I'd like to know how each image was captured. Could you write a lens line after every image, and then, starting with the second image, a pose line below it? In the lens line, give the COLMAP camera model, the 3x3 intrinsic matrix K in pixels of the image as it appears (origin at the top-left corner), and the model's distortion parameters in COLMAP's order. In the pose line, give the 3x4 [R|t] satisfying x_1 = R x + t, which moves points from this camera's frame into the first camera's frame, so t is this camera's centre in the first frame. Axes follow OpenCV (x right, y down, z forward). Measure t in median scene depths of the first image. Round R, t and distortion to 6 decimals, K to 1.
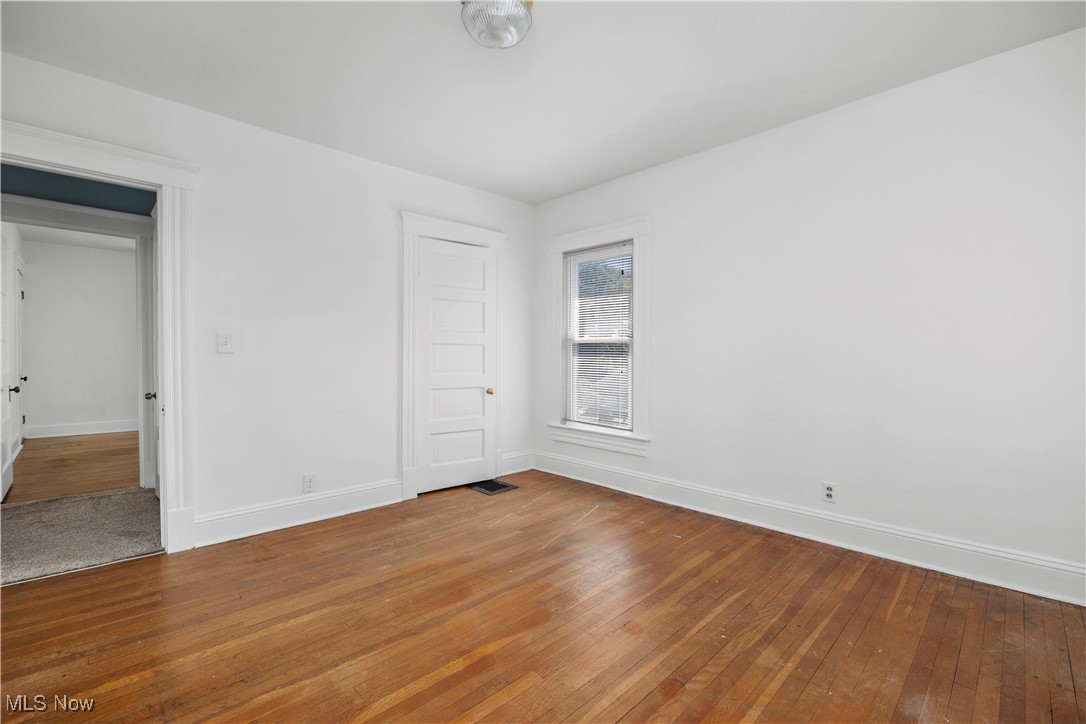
lens RADIAL K [[479.9, 0, 544.7], [0, 479.9, 359.2], [0, 0, 1]] dist [-0.012577, 0.000194]
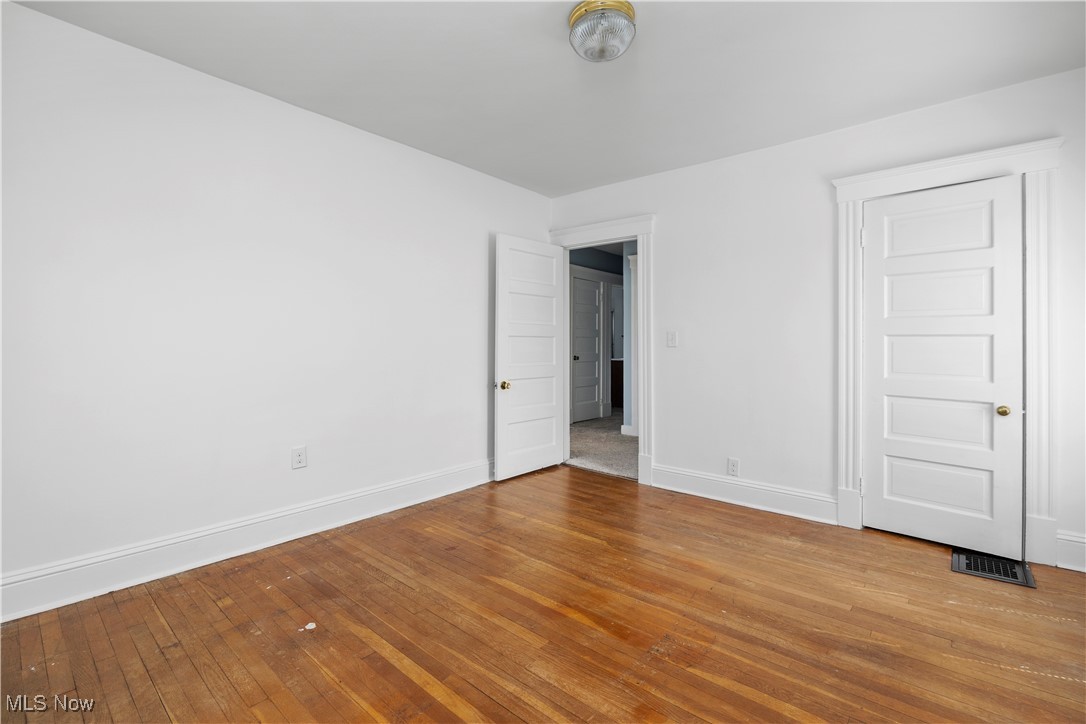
lens RADIAL K [[479.9, 0, 532.3], [0, 479.9, 339.8], [0, 0, 1]] dist [-0.012577, 0.000194]
pose [[0.079479, -0.011320, -0.996772, 0.628610], [-0.015241, 0.999805, -0.012570, -0.009876], [0.996720, 0.016190, 0.079291, 0.512905]]
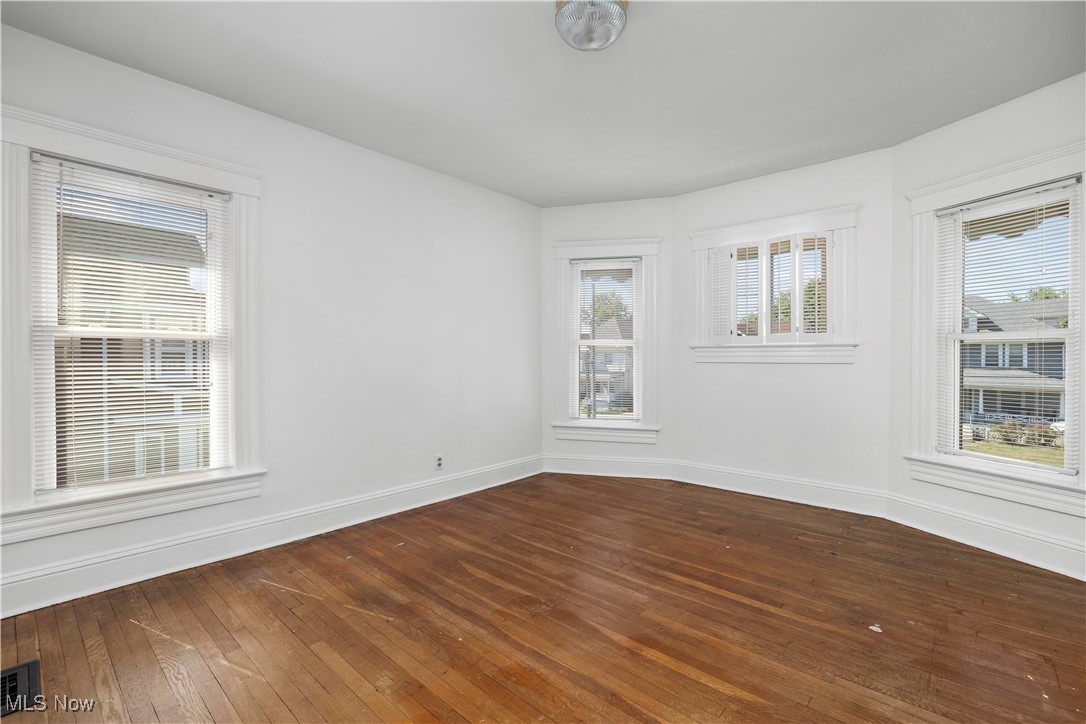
lens RADIAL K [[479.9, 0, 546.8], [0, 479.9, 363.1], [0, 0, 1]] dist [-0.012577, 0.000194]
pose [[-0.085209, -0.013493, 0.996272, -0.725238], [0.012618, 0.999814, 0.014620, -0.009996], [-0.996283, 0.013816, -0.085022, 0.791255]]
